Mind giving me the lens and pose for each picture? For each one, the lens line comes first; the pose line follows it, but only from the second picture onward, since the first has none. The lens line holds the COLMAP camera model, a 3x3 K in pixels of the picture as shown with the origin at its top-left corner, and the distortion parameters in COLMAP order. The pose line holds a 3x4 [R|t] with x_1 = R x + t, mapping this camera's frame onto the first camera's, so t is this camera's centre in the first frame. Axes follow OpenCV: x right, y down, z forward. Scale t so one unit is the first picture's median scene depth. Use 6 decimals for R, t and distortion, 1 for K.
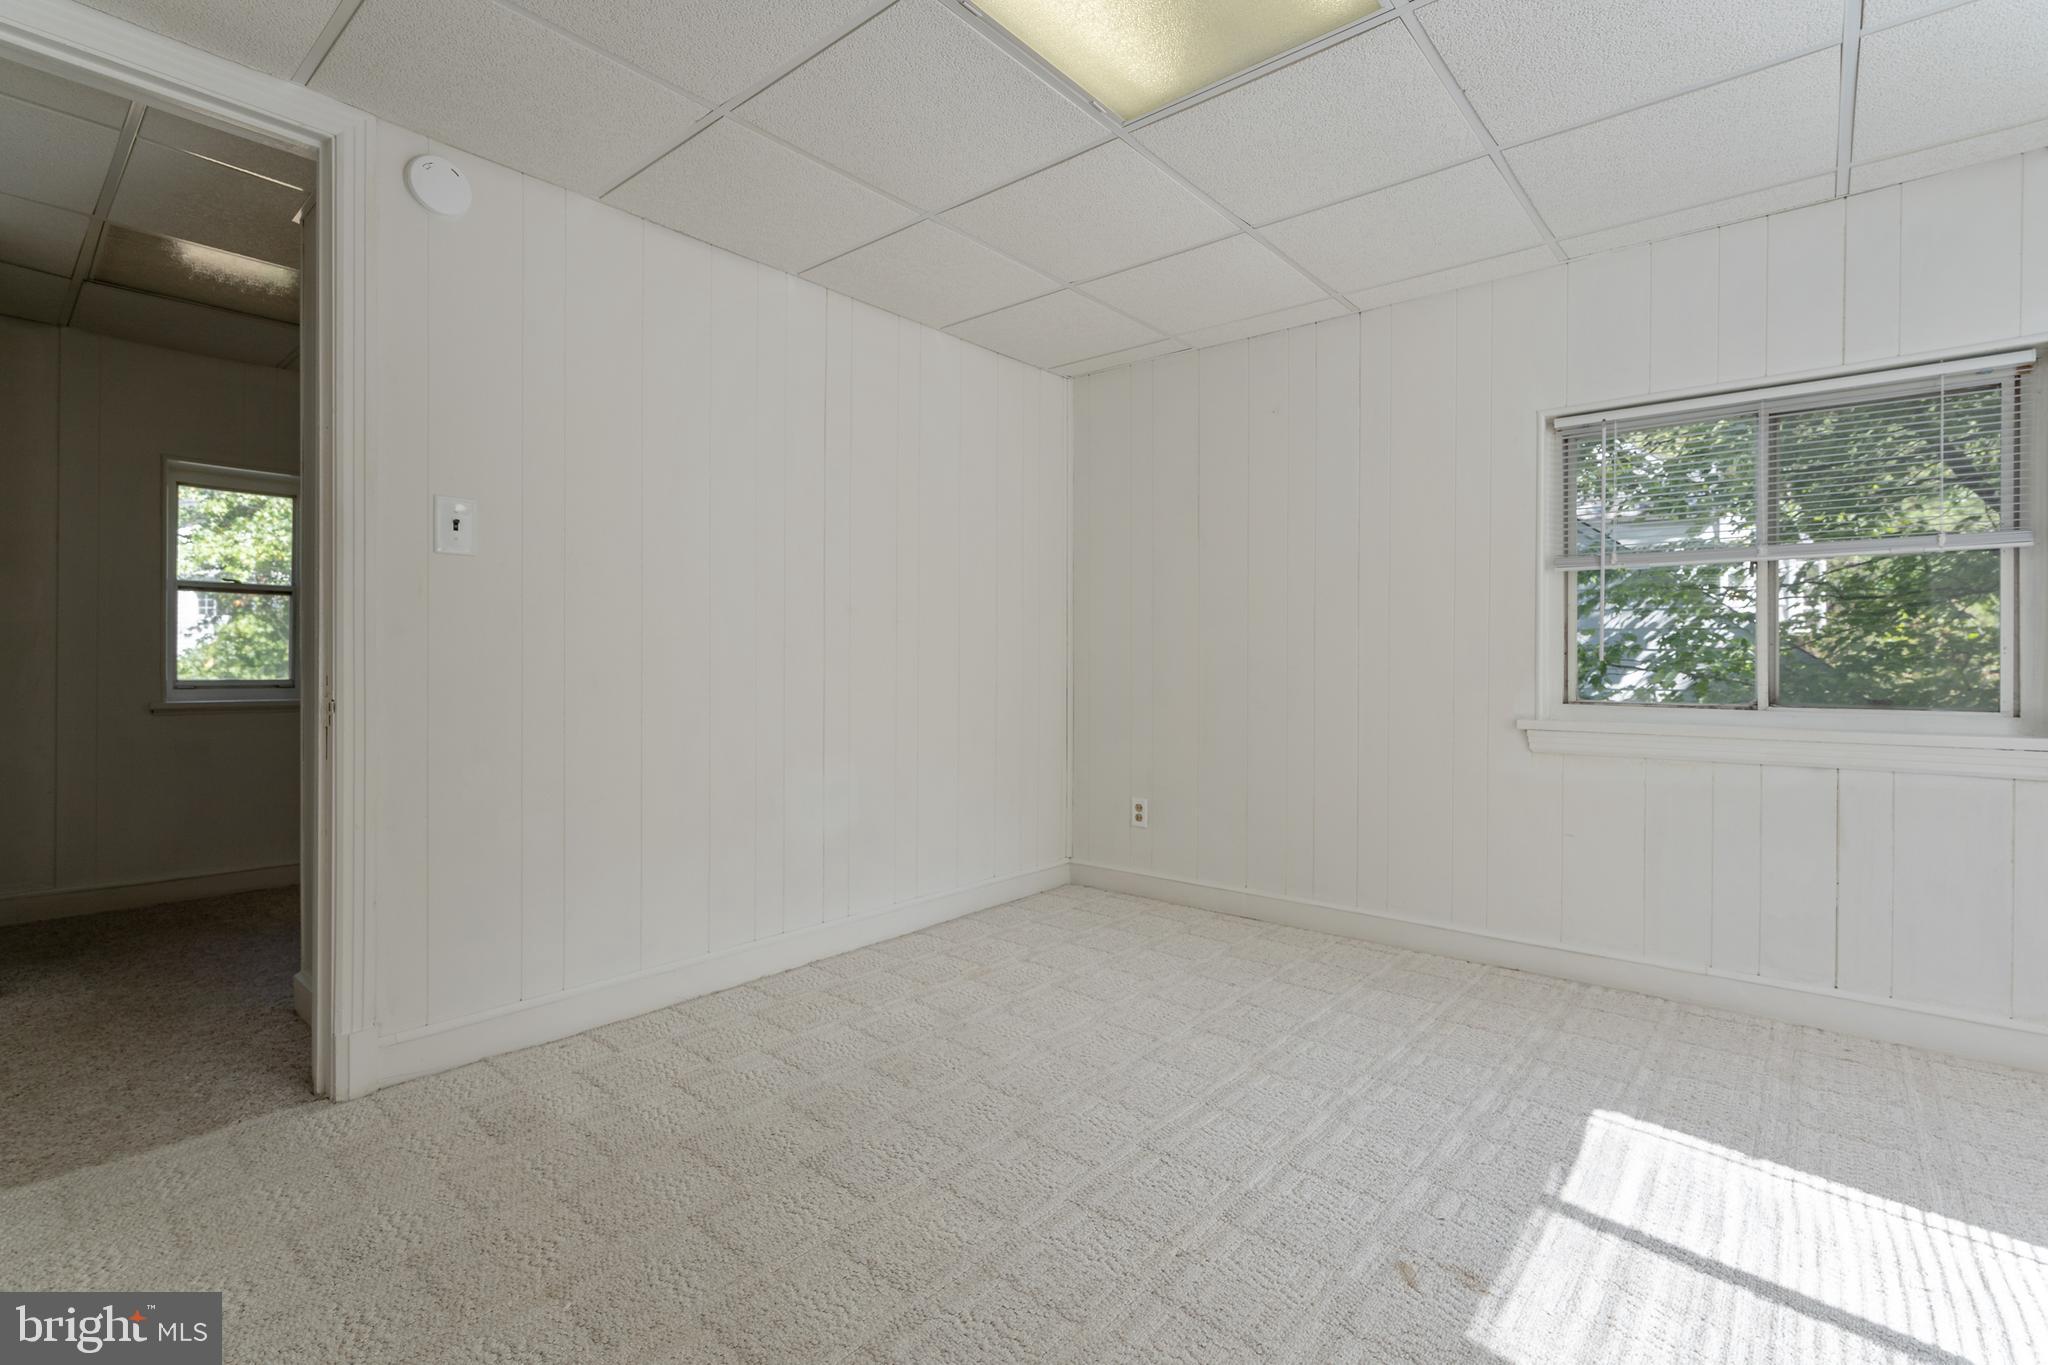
lens RADIAL K [[935.6, 0, 1021.4], [0, 935.6, 665.5], [0, 0, 1]] dist [-0.006399, 0.000295]
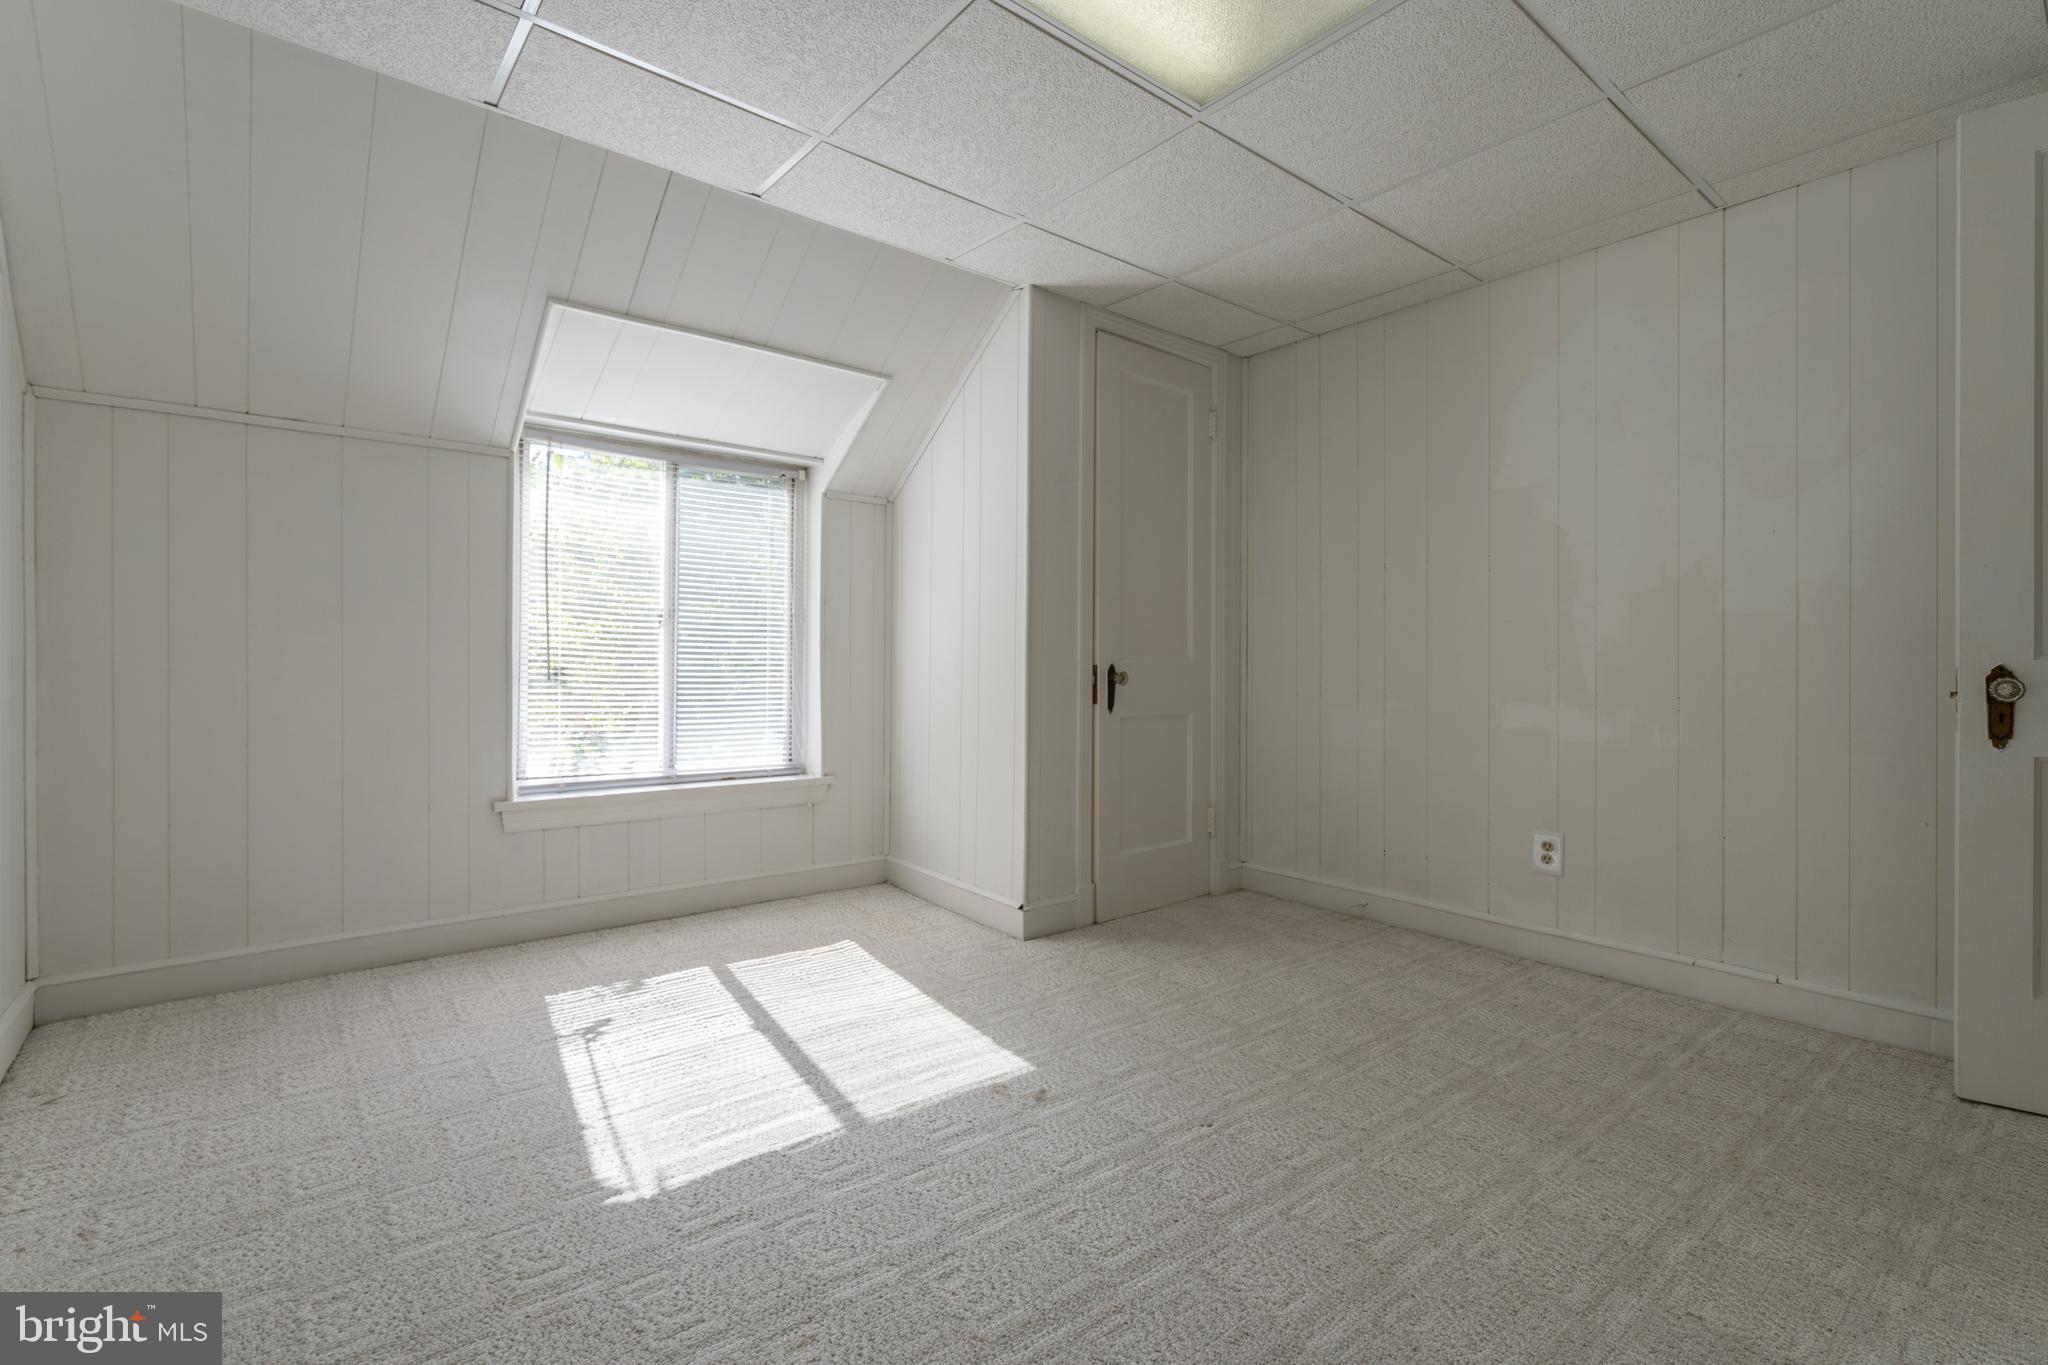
lens RADIAL K [[935.6, 0, 1021.4], [0, 935.6, 665.5], [0, 0, 1]] dist [-0.006399, 0.000295]
pose [[-0.984989, -0.012249, 0.172179, 0.196491], [-0.011934, 0.999925, 0.002862, 0.027694], [-0.172201, 0.000765, -0.985061, 2.117174]]
